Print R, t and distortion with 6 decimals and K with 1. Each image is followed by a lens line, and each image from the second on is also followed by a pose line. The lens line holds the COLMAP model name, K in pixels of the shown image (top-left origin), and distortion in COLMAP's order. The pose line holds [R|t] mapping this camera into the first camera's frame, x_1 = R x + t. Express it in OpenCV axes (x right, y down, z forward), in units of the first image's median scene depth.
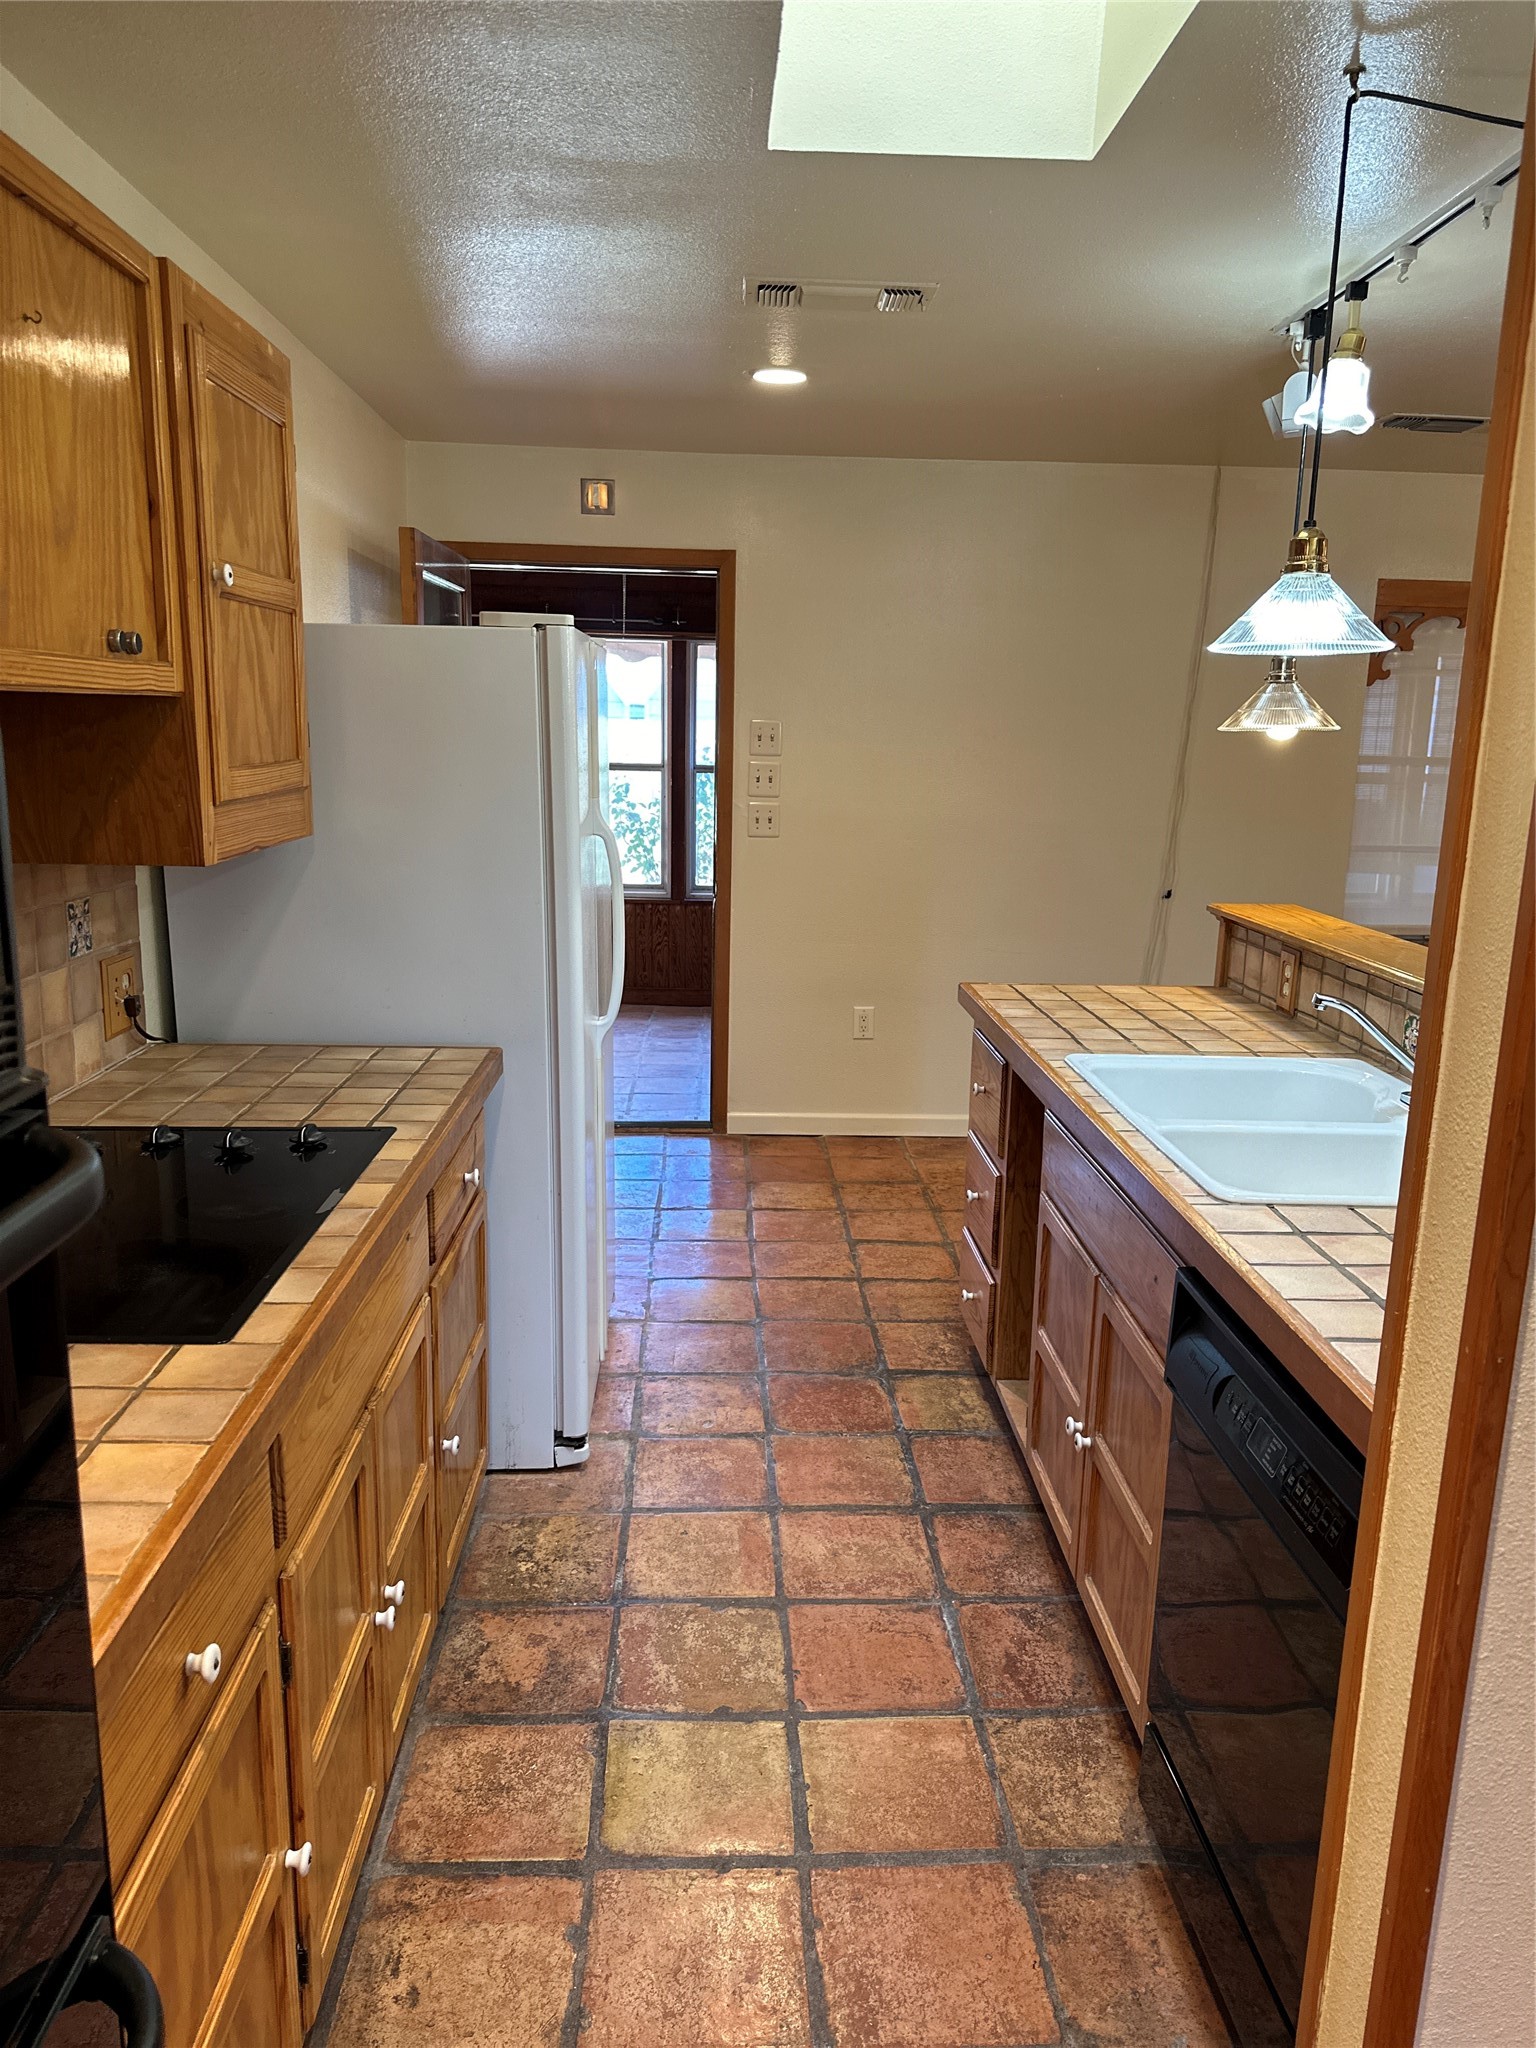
lens RADIAL K [[1427.7, 0, 767.9], [0, 1427.7, 1037.7], [0, 0, 1]] dist [0.168382, -0.255353]
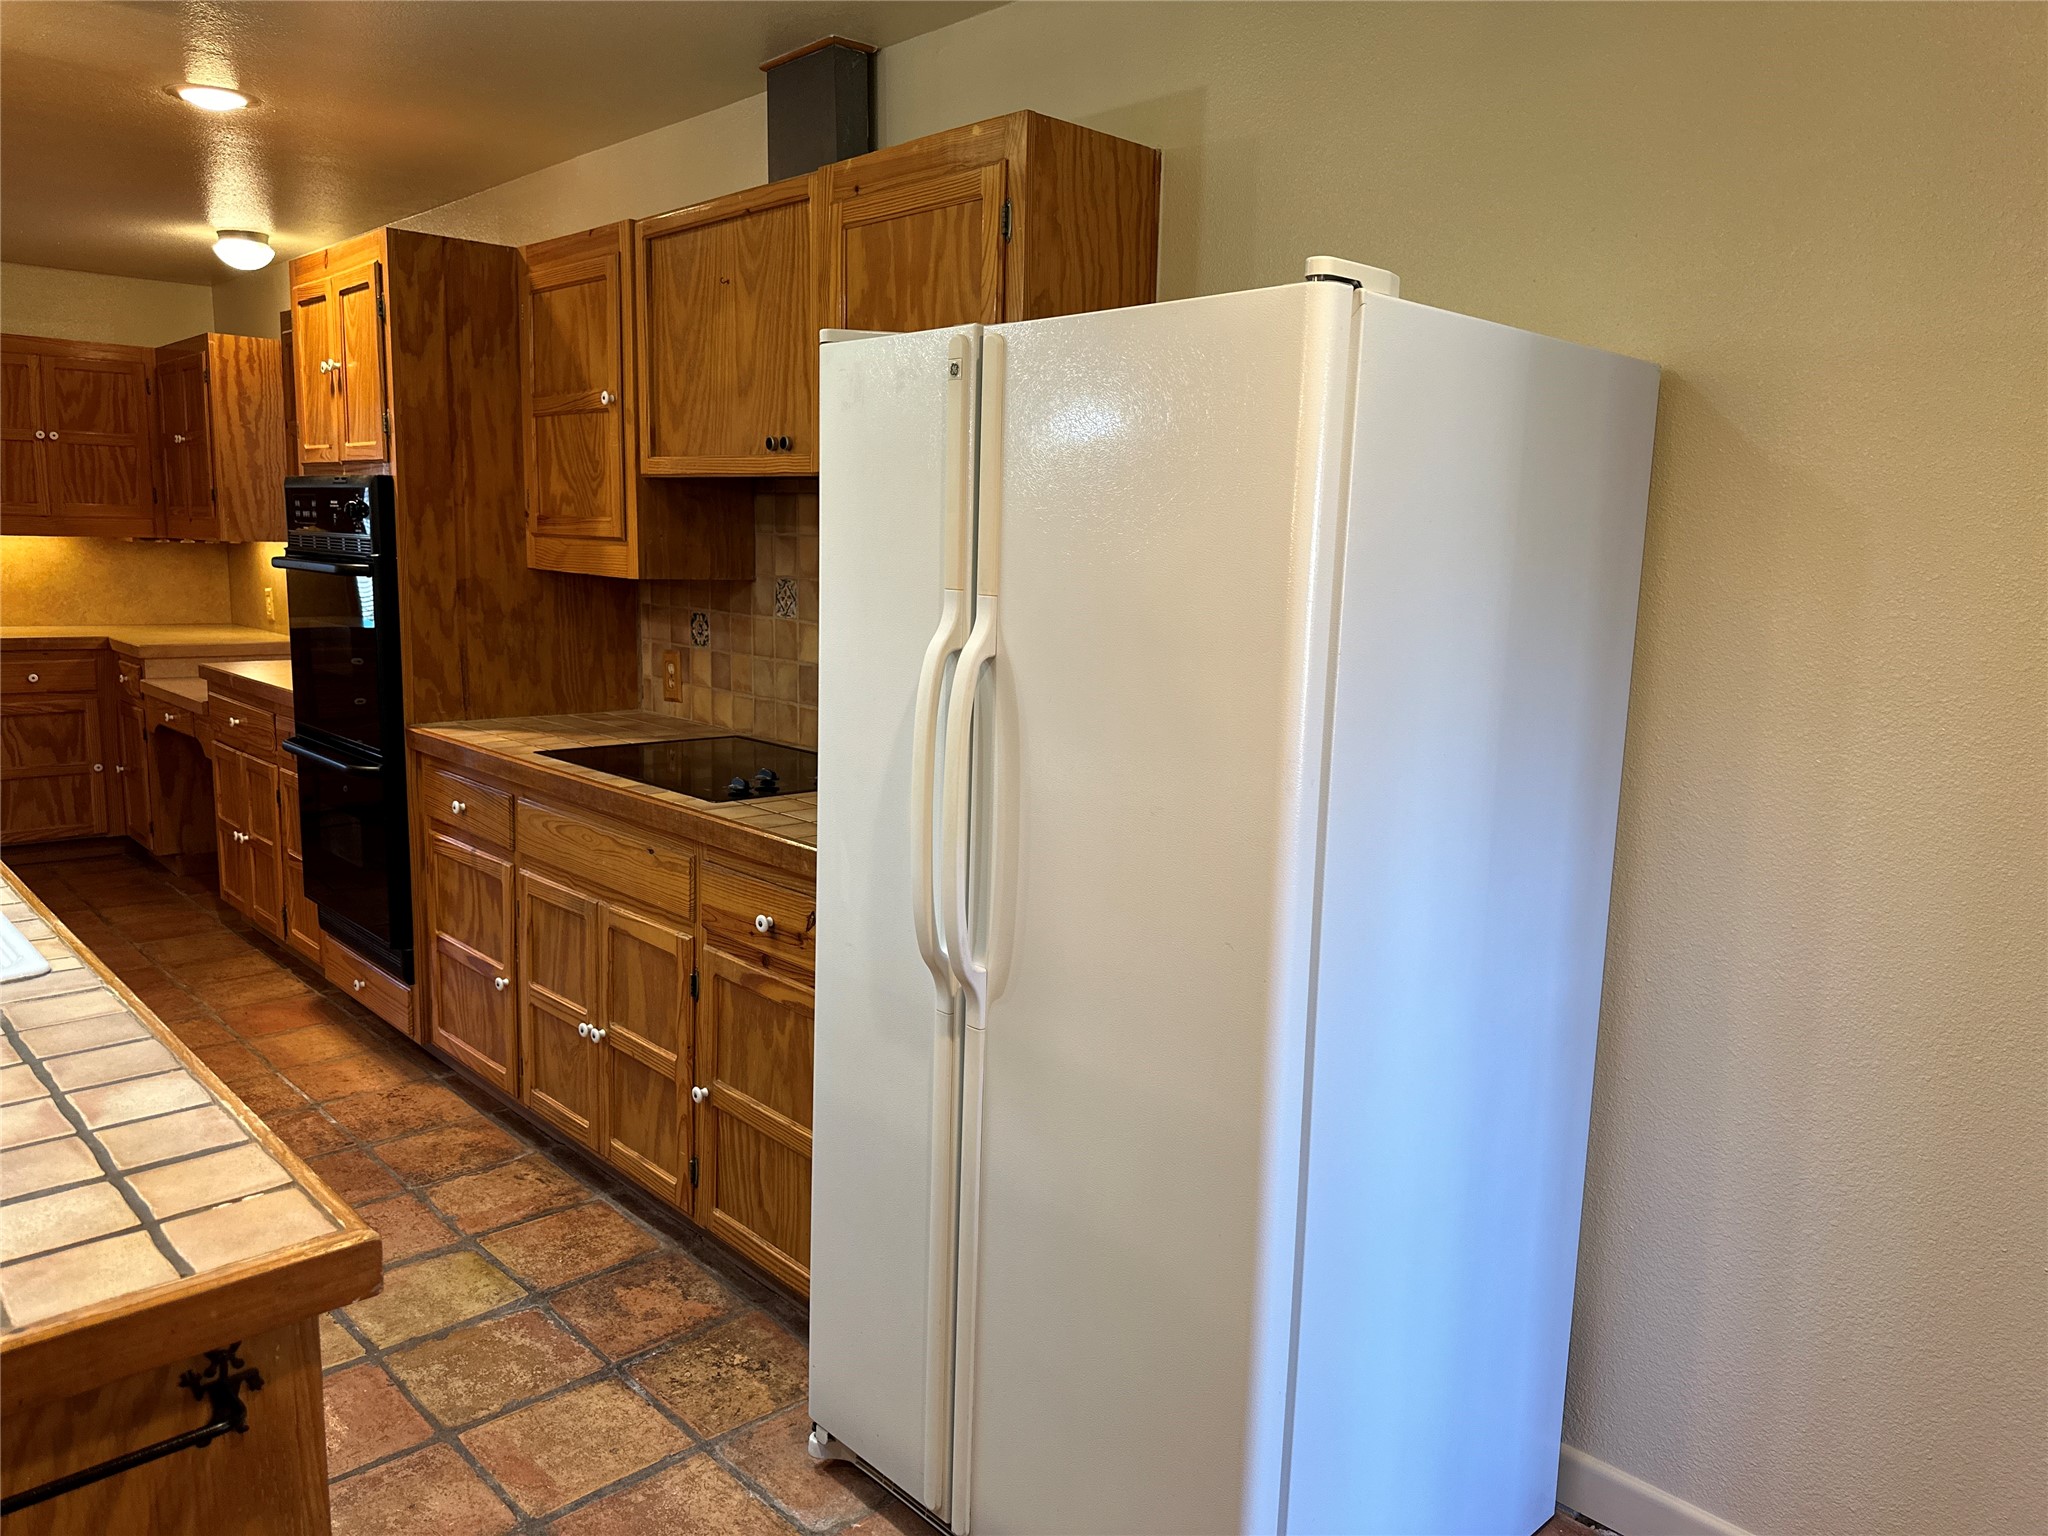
lens RADIAL K [[1429.6, 0, 1012.1], [0, 1429.6, 768.0], [0, 0, 1]] dist [0.005107, -0.000144]
pose [[-0.748018, 0.069020, -0.660079, 0.305050], [-0.184036, 0.934003, 0.306217, -0.333299], [0.637651, 0.350534, -0.685949, 1.694315]]
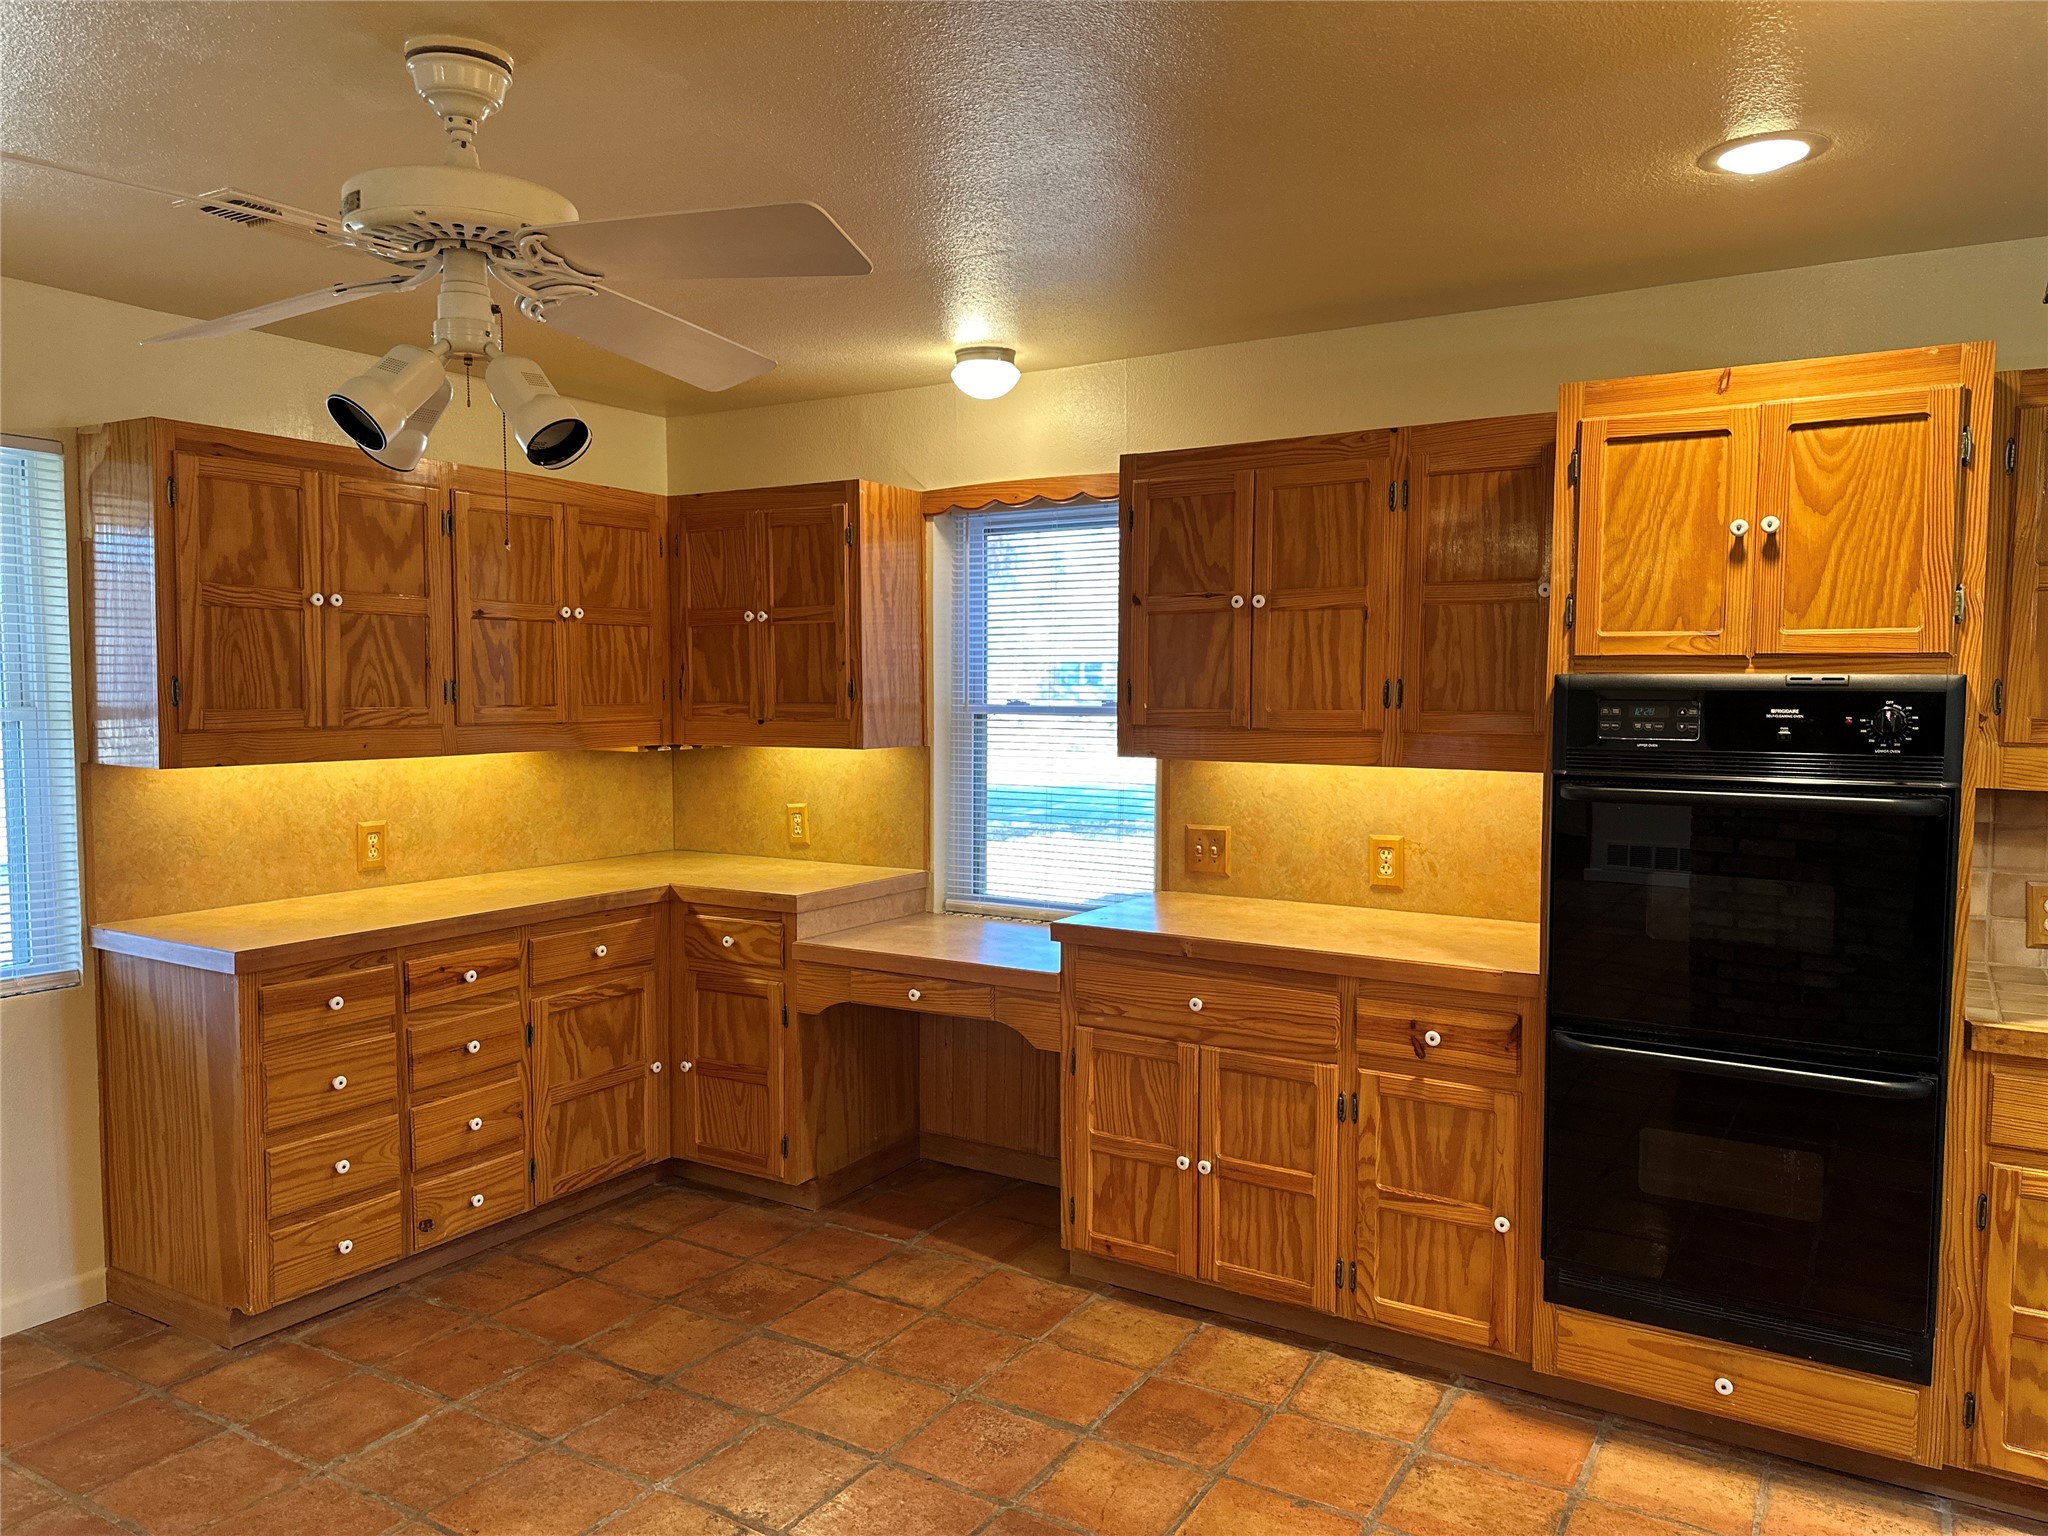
lens RADIAL K [[1427.7, 0, 1020.7], [0, 1427.7, 776.1], [0, 0, 1]] dist [0.168382, -0.255353]
pose [[-0.555655, 0.036417, -0.830615, 1.028799], [-0.191140, 0.966685, 0.170249, -0.047556], [0.809144, 0.253363, -0.530183, 0.315754]]
